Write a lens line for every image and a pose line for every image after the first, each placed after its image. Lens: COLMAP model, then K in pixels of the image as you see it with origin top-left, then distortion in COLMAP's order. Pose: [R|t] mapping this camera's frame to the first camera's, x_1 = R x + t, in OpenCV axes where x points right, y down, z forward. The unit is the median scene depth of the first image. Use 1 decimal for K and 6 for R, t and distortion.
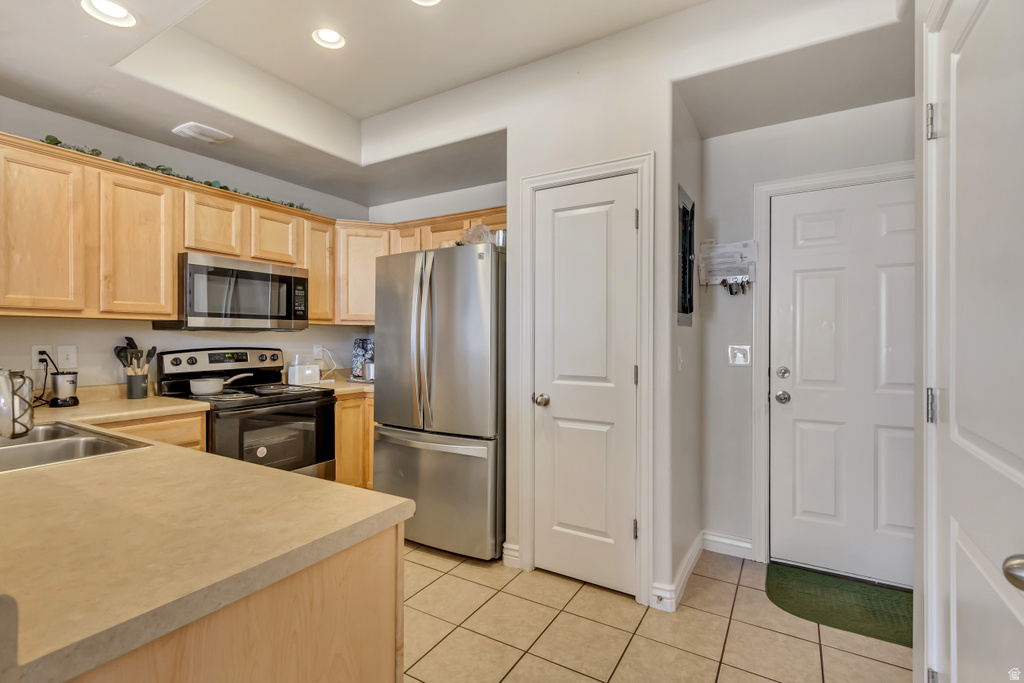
lens RADIAL K [[474.1, 0, 513.8], [0, 474.1, 339.4], [0, 0, 1]] dist [0.007611, -0.001054]
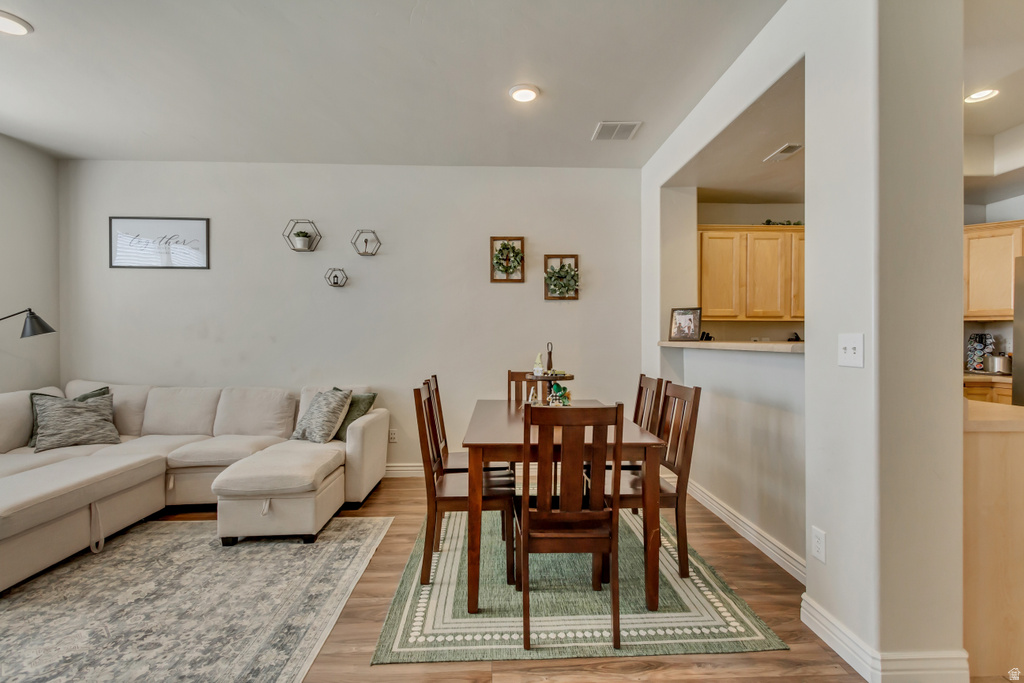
lens RADIAL K [[474.1, 0, 507.4], [0, 474.1, 341.0], [0, 0, 1]] dist [0.007611, -0.001054]
pose [[0.539072, 0.001923, -0.842257, 0.007001], [-0.003177, 0.999995, 0.000250, 0.026513], [0.842253, 0.002541, 0.539076, -0.666286]]
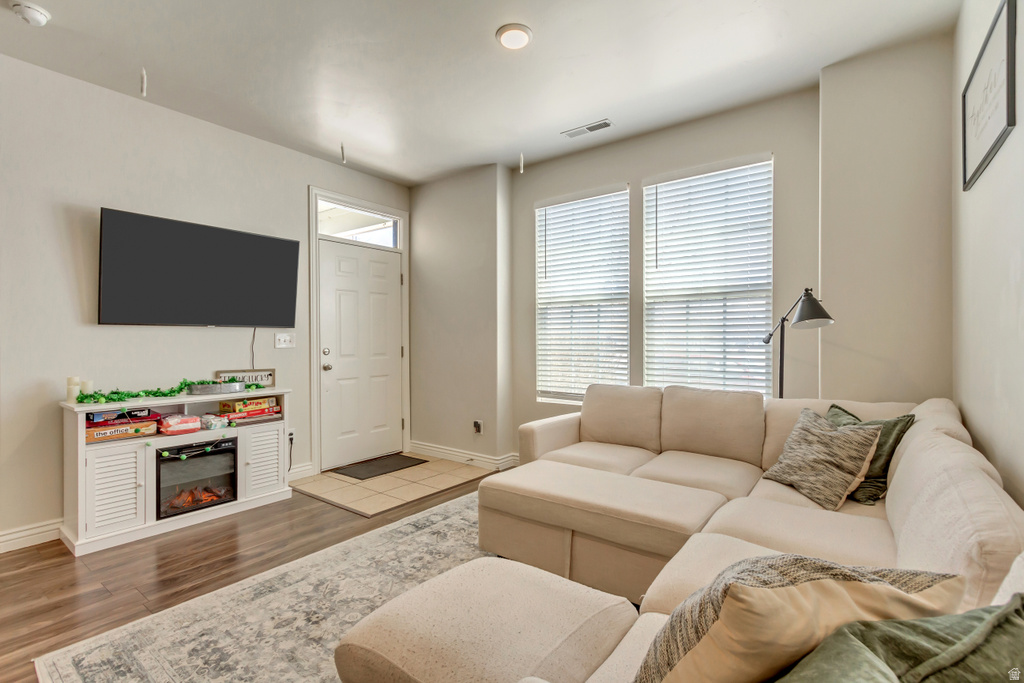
lens RADIAL K [[474.1, 0, 514.5], [0, 474.1, 338.9], [0, 0, 1]] dist [0.007611, -0.001054]
pose [[-0.994266, 0.003150, 0.106891, -1.299095], [0.003823, 0.999974, 0.006092, 0.035668], [-0.106869, 0.006466, -0.994252, -0.039040]]
